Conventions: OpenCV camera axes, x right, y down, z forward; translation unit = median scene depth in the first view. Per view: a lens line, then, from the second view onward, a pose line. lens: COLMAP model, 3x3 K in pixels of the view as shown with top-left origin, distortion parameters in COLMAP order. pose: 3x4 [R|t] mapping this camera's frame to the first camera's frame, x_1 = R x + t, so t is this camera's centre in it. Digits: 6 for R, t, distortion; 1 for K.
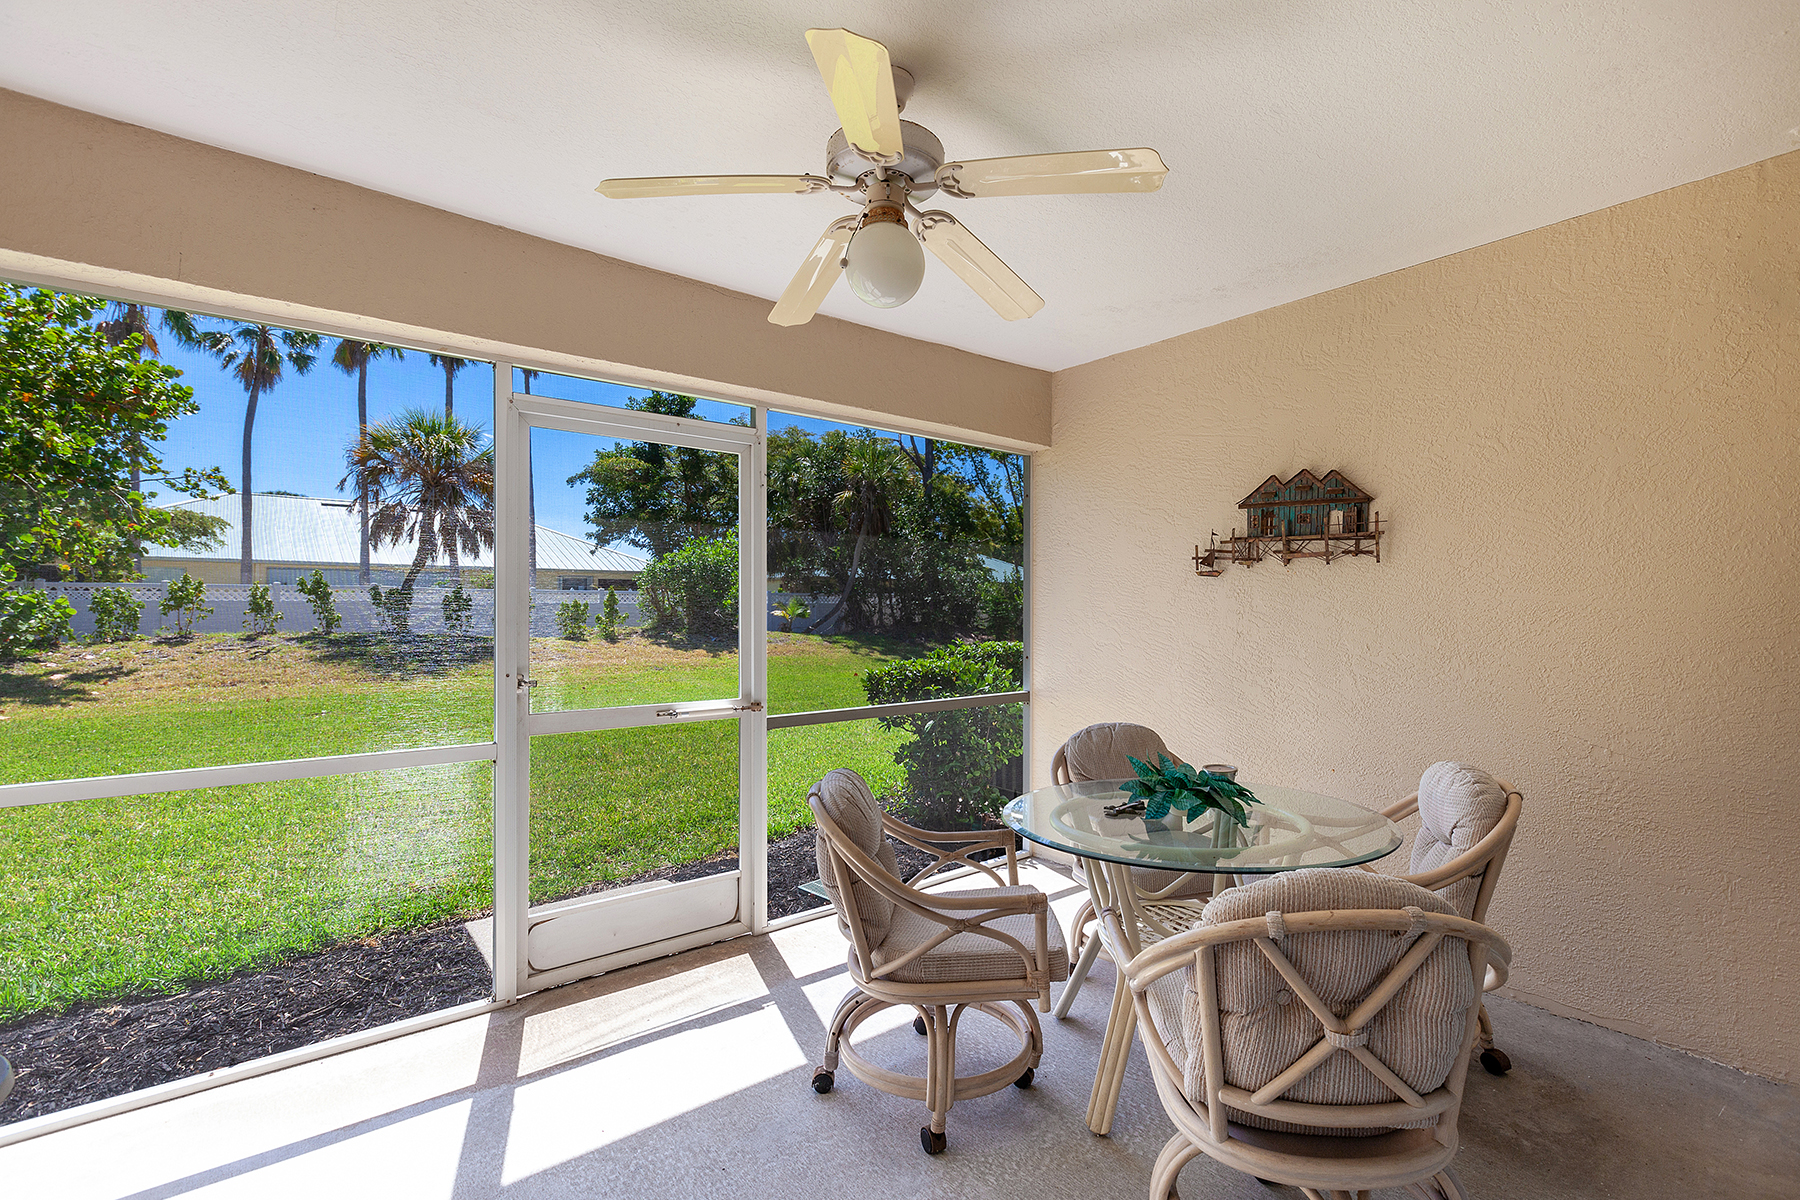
lens RADIAL K [[804.5, 0, 897.7], [0, 804.5, 612.1], [0, 0, 1]] dist [0.003080, -0.001117]
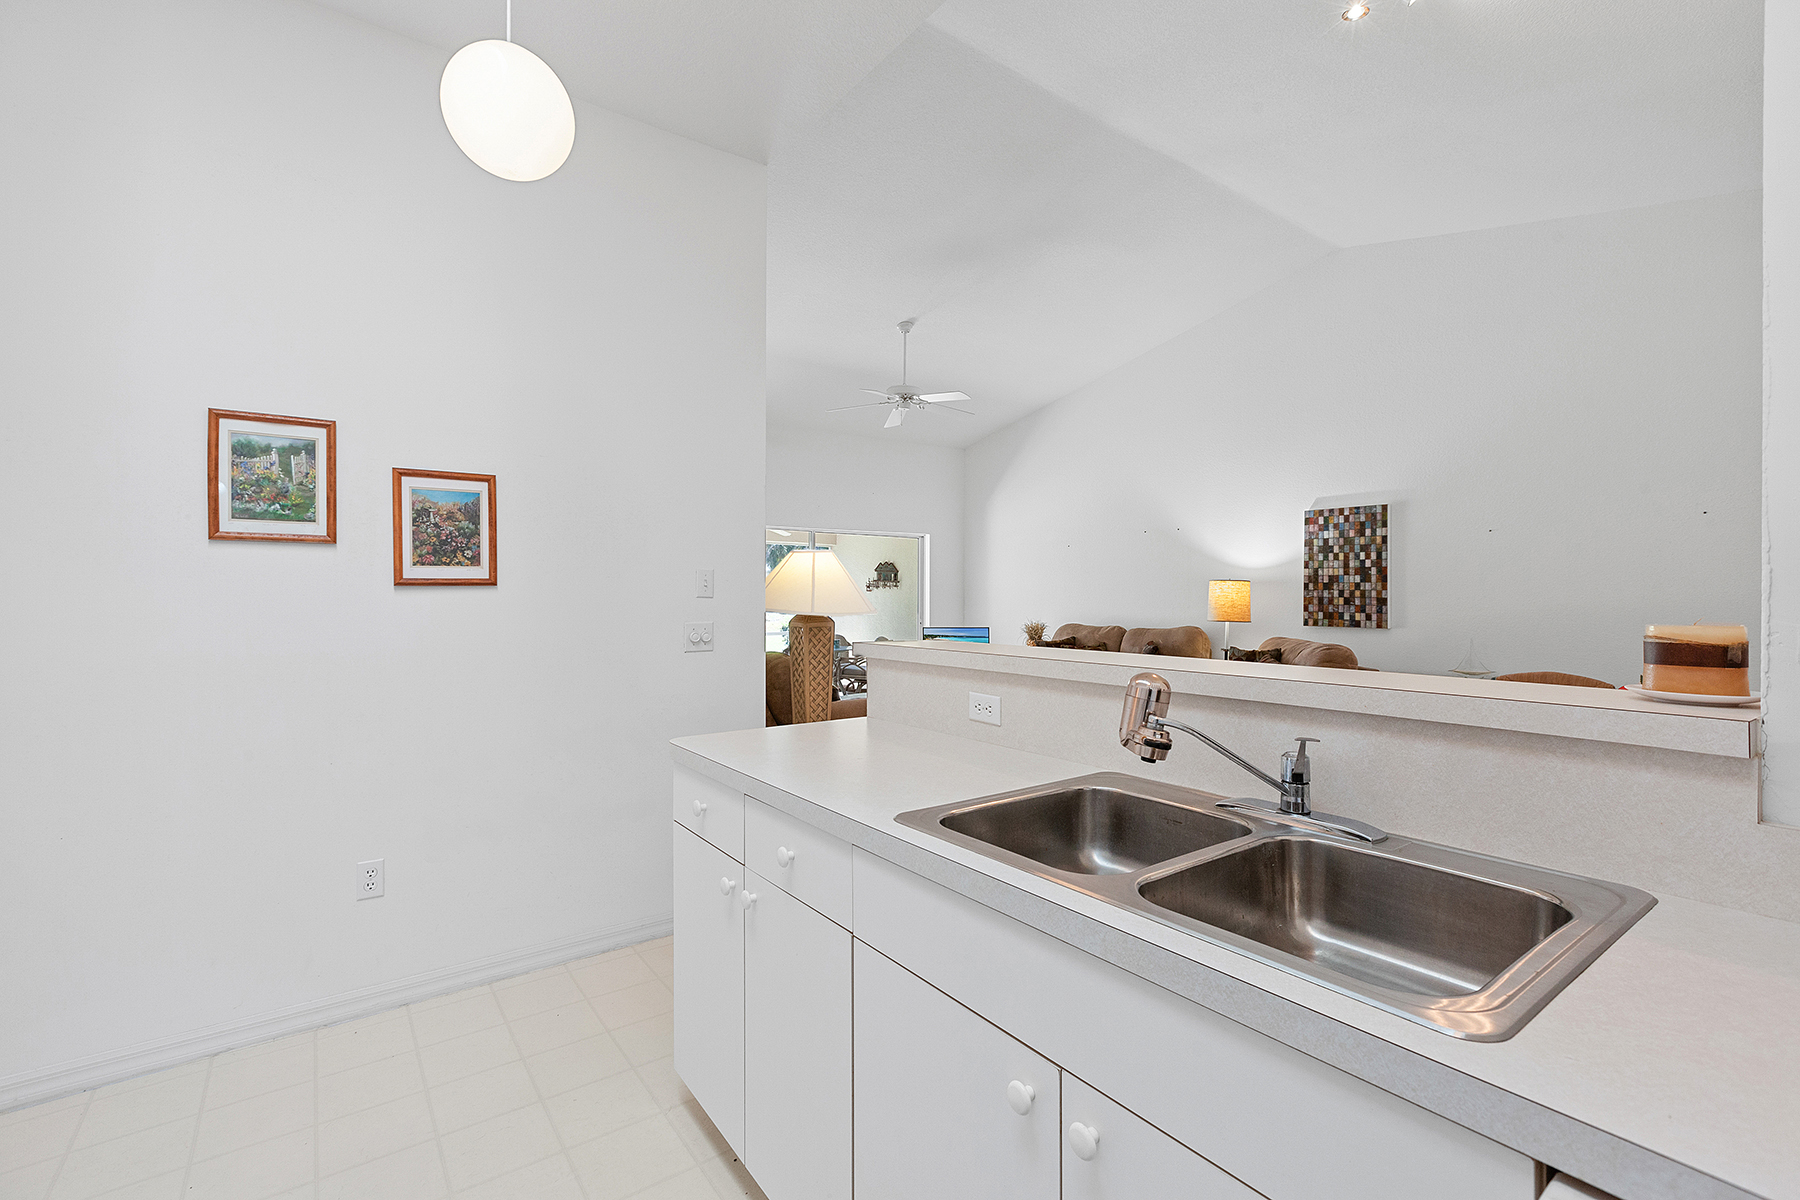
lens RADIAL K [[804.5, 0, 903.1], [0, 804.5, 598.2], [0, 0, 1]] dist [0.003080, -0.001117]
pose [[0.999357, 0.002960, -0.035721, 0.133693], [-0.002955, 0.999996, 0.000199, -0.003690], [0.035722, -0.000094, 0.999362, -0.476380]]
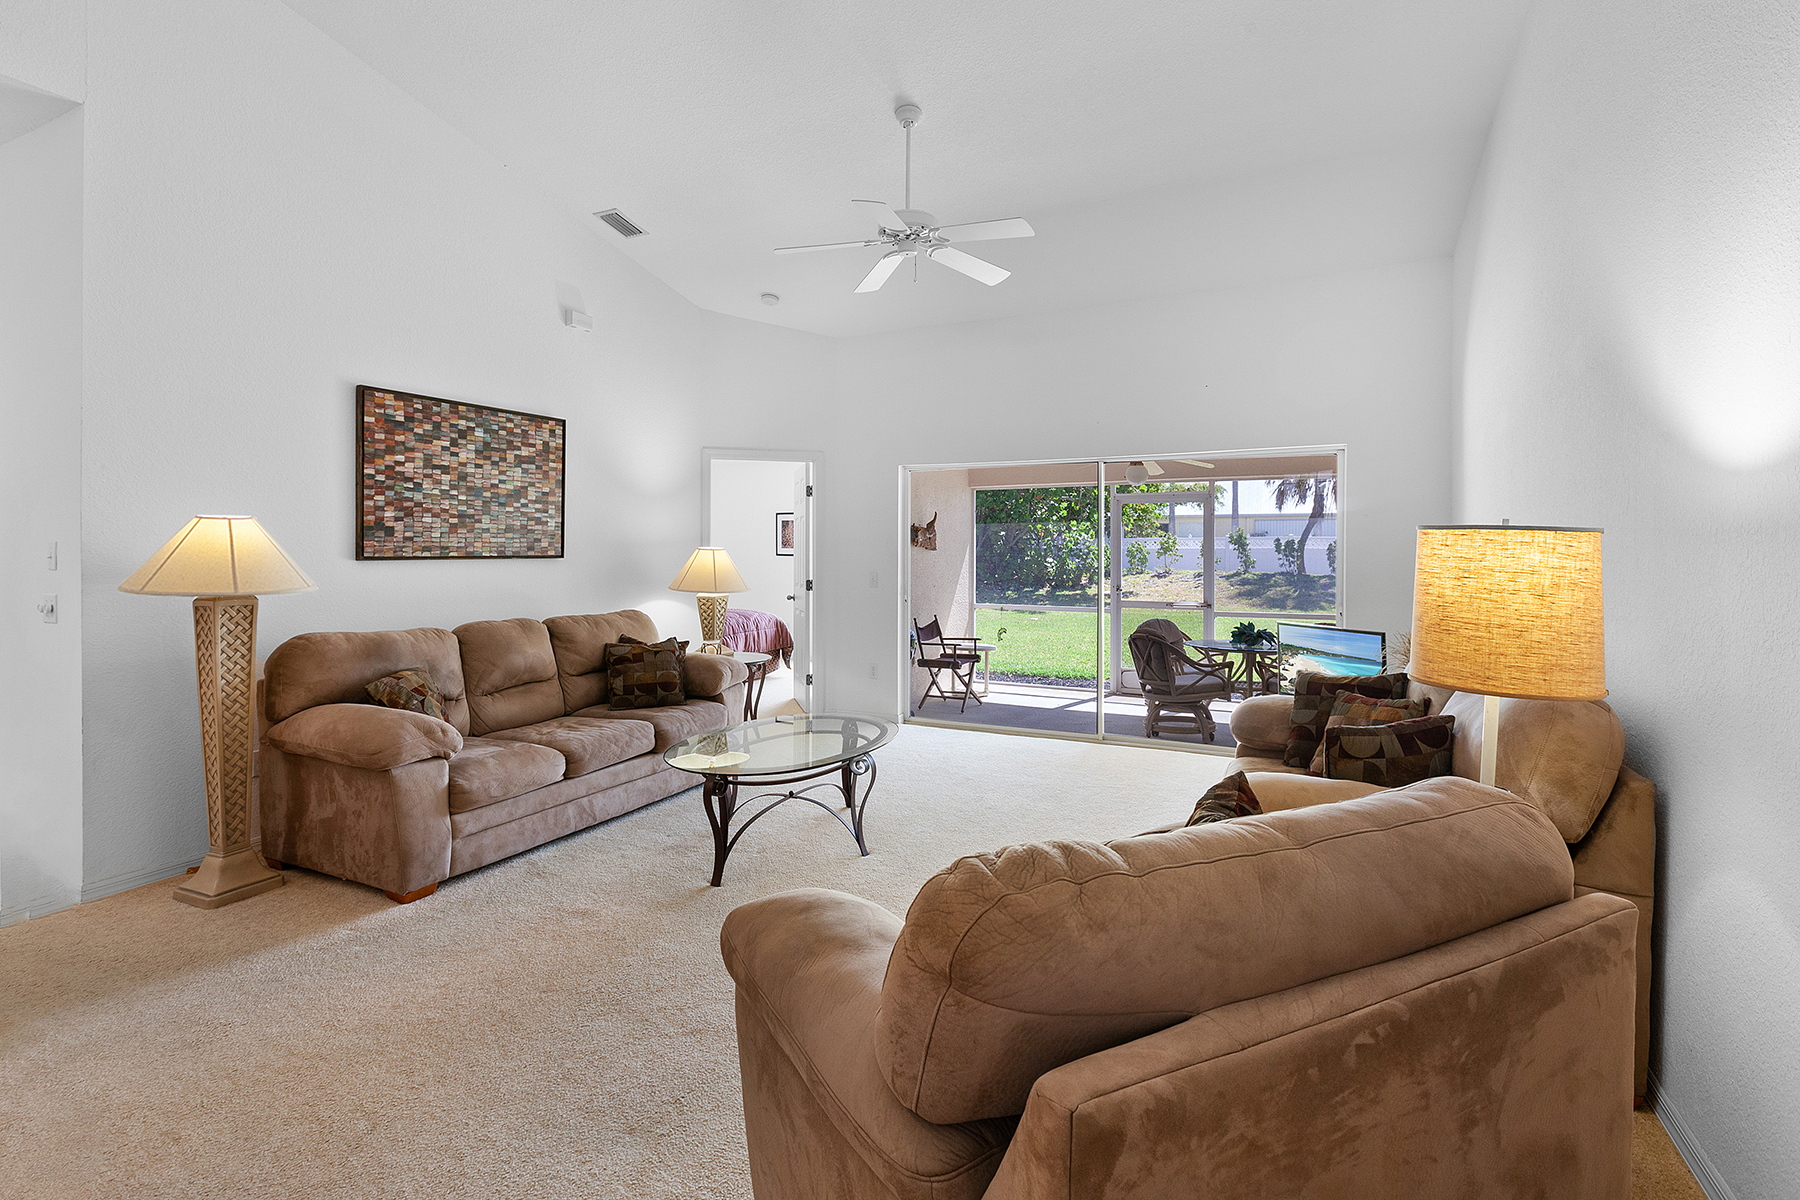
lens RADIAL K [[860.5, 0, 873.6], [0, 860.5, 552.3], [0, 0, 1]] dist [-0.002357, 0.004204]
pose [[0.425441, 0.003959, -0.904978, 0.336687], [-0.003682, 0.999990, 0.002643, -0.009321], [0.904979, 0.002207, 0.425451, -0.206255]]
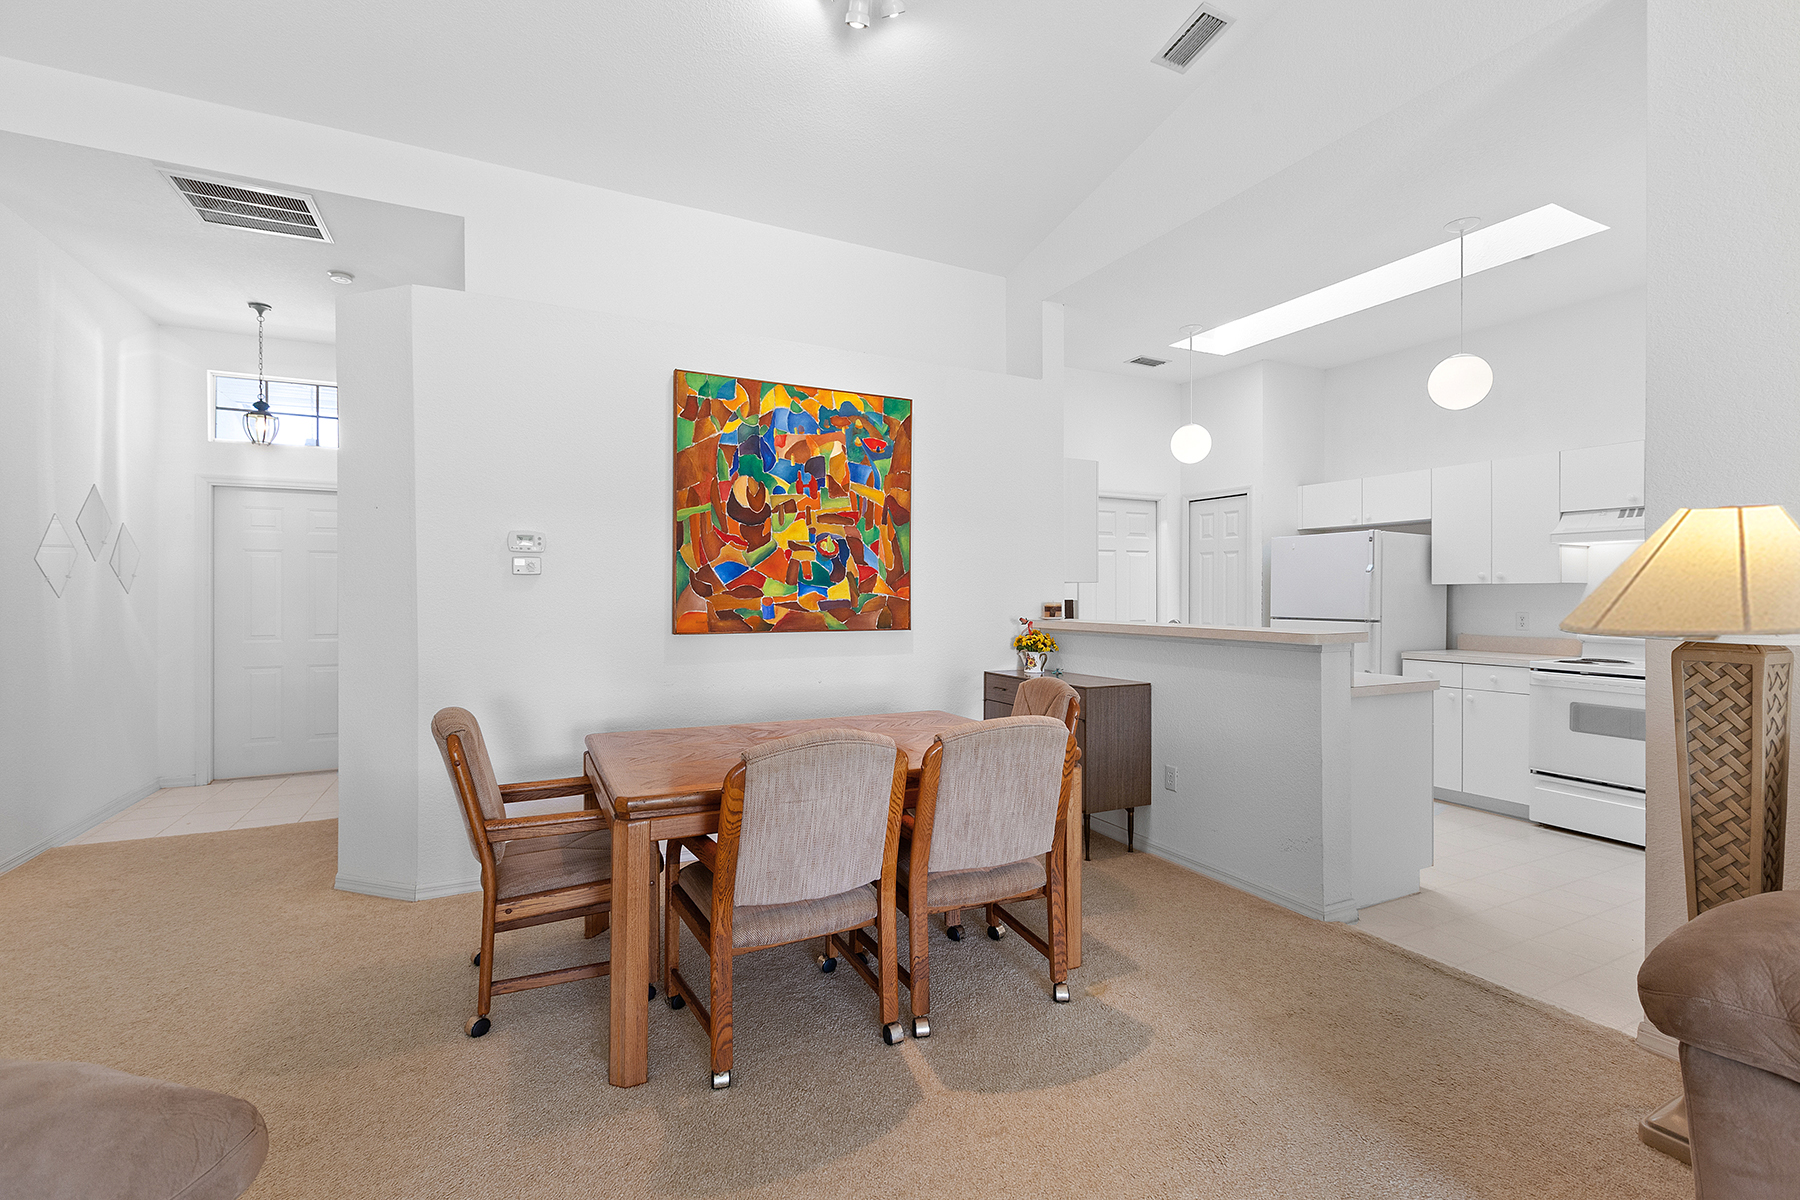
lens RADIAL K [[804.5, 0, 896.5], [0, 804.5, 589.9], [0, 0, 1]] dist [0.003080, -0.001117]
pose [[-0.979788, 0.001798, 0.200031, 0.184741], [0.001583, 0.999998, -0.001232, -0.005880], [-0.200033, -0.000891, -0.979789, -0.128858]]
